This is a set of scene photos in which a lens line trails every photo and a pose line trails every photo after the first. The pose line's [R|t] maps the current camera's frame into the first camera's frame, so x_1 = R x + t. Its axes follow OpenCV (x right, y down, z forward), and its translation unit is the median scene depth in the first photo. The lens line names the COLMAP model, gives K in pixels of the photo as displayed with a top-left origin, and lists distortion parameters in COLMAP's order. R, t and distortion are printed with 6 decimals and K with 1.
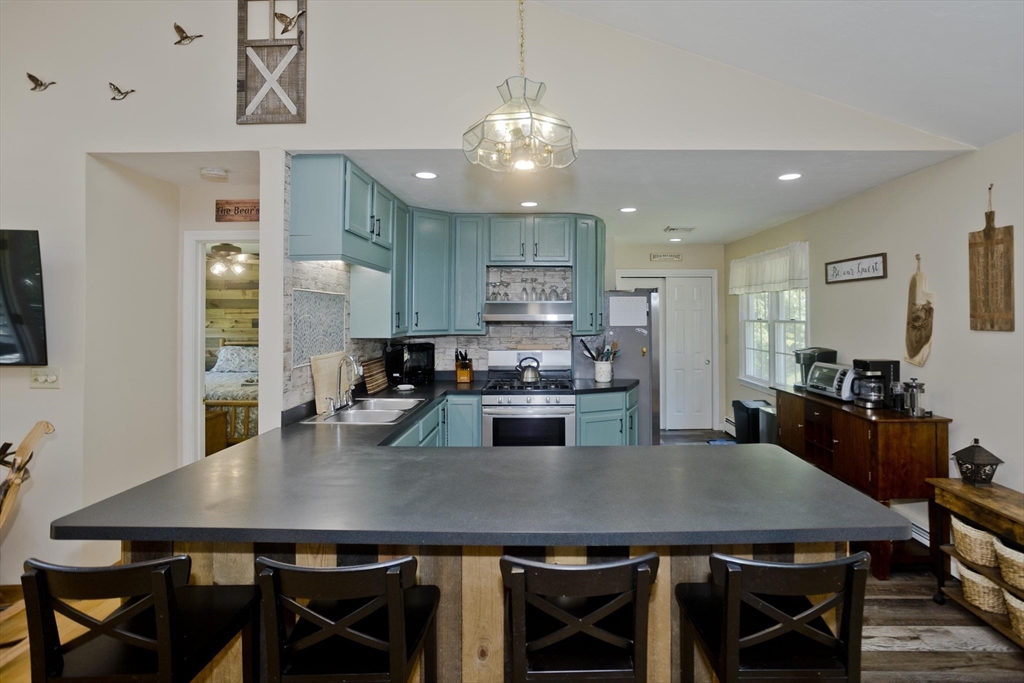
lens RADIAL K [[502.0, 0, 547.2], [0, 502.0, 305.0], [0, 0, 1]] dist [-0.038820, 0.022054]
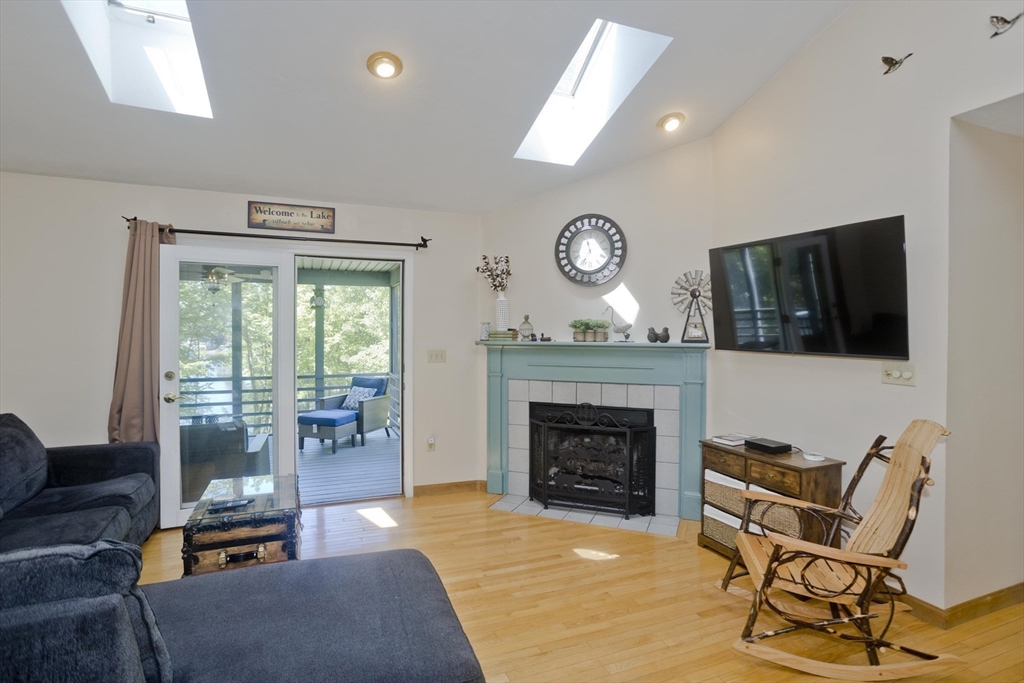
lens RADIAL K [[502.0, 0, 512.5], [0, 502.0, 337.6], [0, 0, 1]] dist [-0.038820, 0.022054]
pose [[0.387706, 0.014799, -0.921664, -0.363423], [0.013950, 0.999662, 0.021919, 0.039162], [0.921678, -0.021355, 0.387369, -0.041042]]
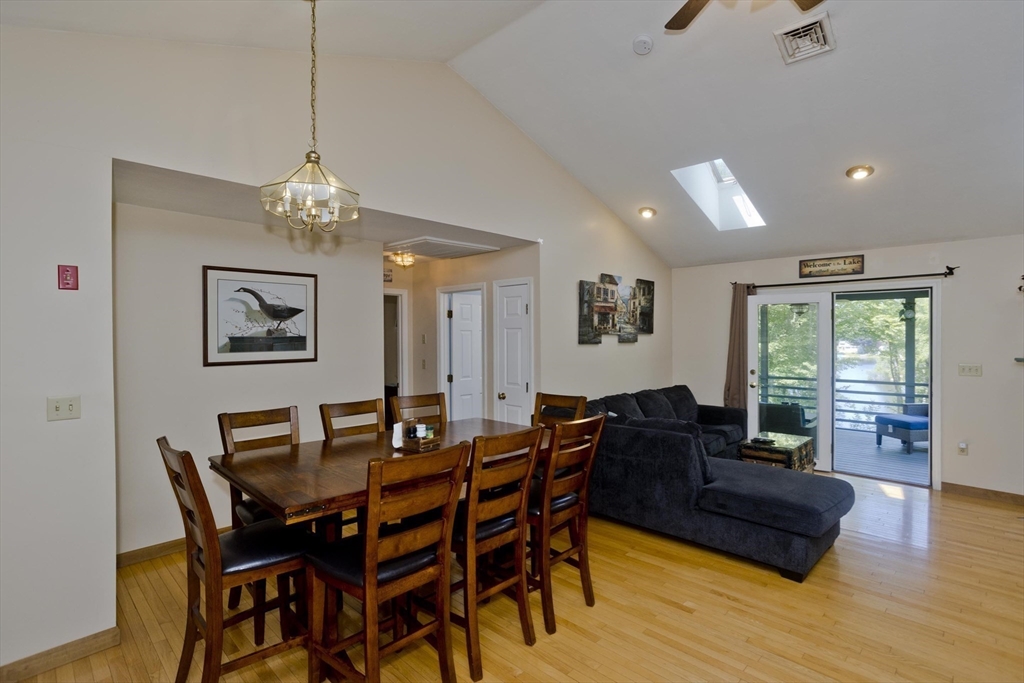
lens RADIAL K [[502.0, 0, 508.7], [0, 502.0, 330.8], [0, 0, 1]] dist [-0.038820, 0.022054]
pose [[-0.700706, -0.000328, -0.713450, 0.304395], [0.019103, 0.999633, -0.019222, 0.001439], [0.713194, -0.027098, -0.700442, 0.334042]]
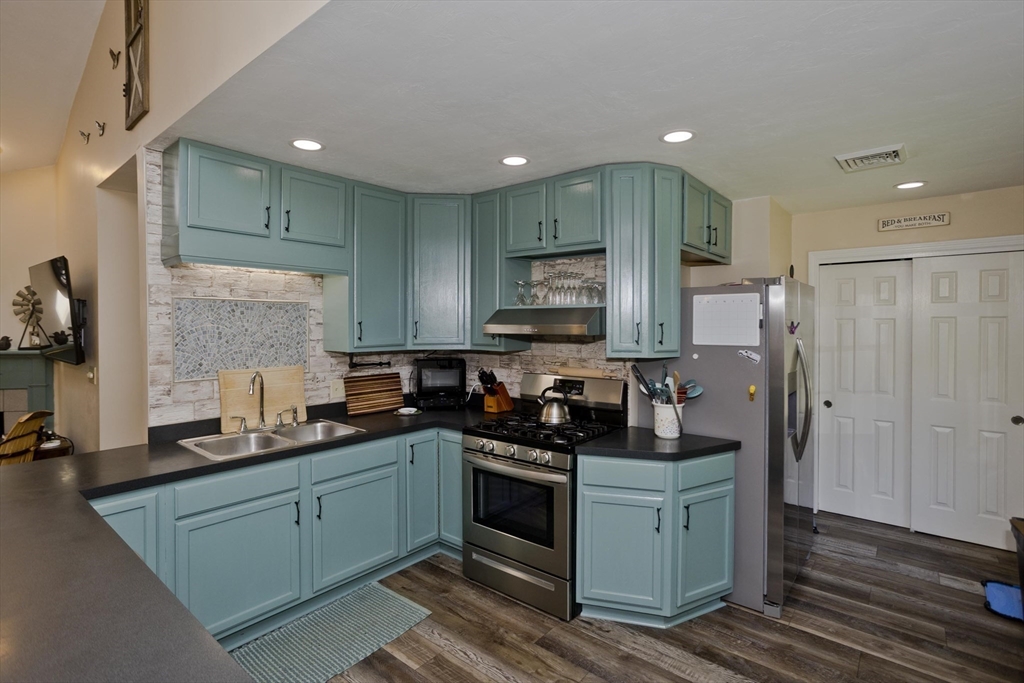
lens RADIAL K [[502.0, 0, 518.4], [0, 502.0, 327.3], [0, 0, 1]] dist [-0.038820, 0.022054]
pose [[0.771792, 0.006519, -0.635842, 0.491813], [0.010528, 0.999679, 0.023029, 0.008340], [0.635788, -0.024468, 0.771476, 0.595237]]
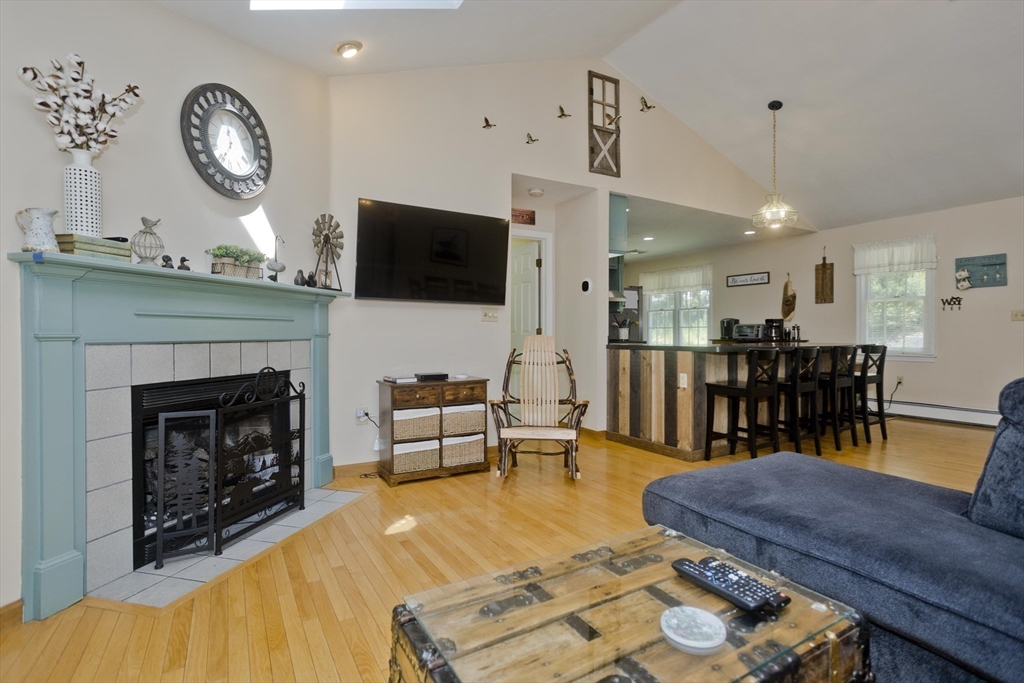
lens RADIAL K [[502.0, 0, 501.1], [0, 502.0, 337.8], [0, 0, 1]] dist [-0.038820, 0.022054]
pose [[0.869525, -0.002423, 0.493884, -1.449765], [-0.008973, 0.999745, 0.020703, 0.153391], [-0.493808, -0.022433, 0.869281, -0.322450]]
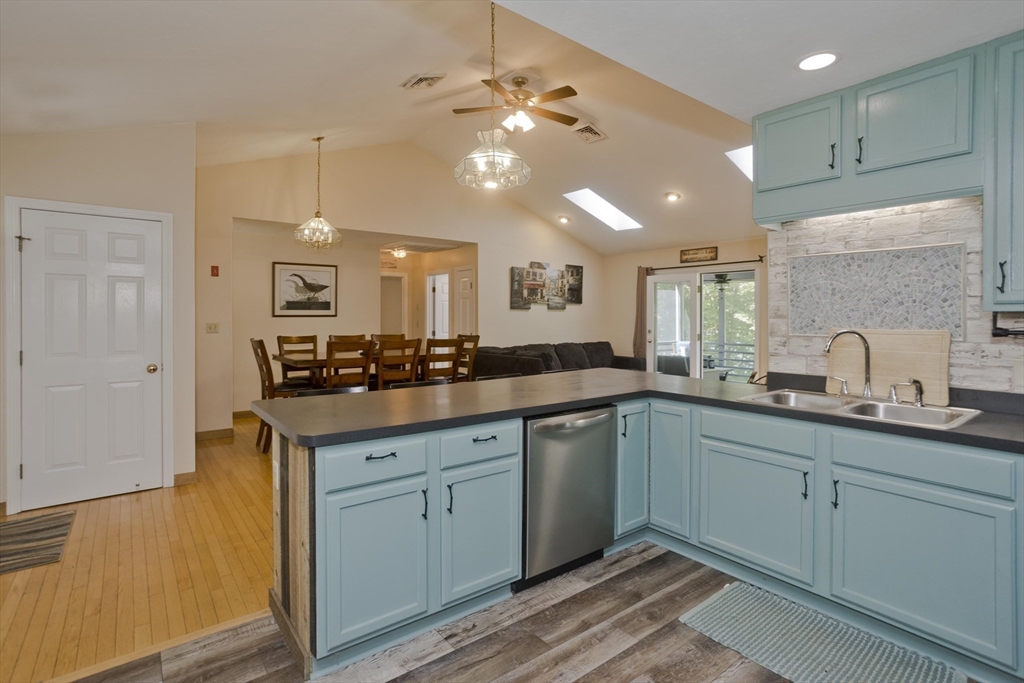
lens RADIAL K [[502.0, 0, 511.9], [0, 502.0, 316.9], [0, 0, 1]] dist [-0.038820, 0.022054]
pose [[-0.784881, 0.003226, -0.619639, 0.477244], [0.013299, 0.999844, -0.011640, 0.079772], [0.619504, -0.017376, -0.784801, 1.230344]]
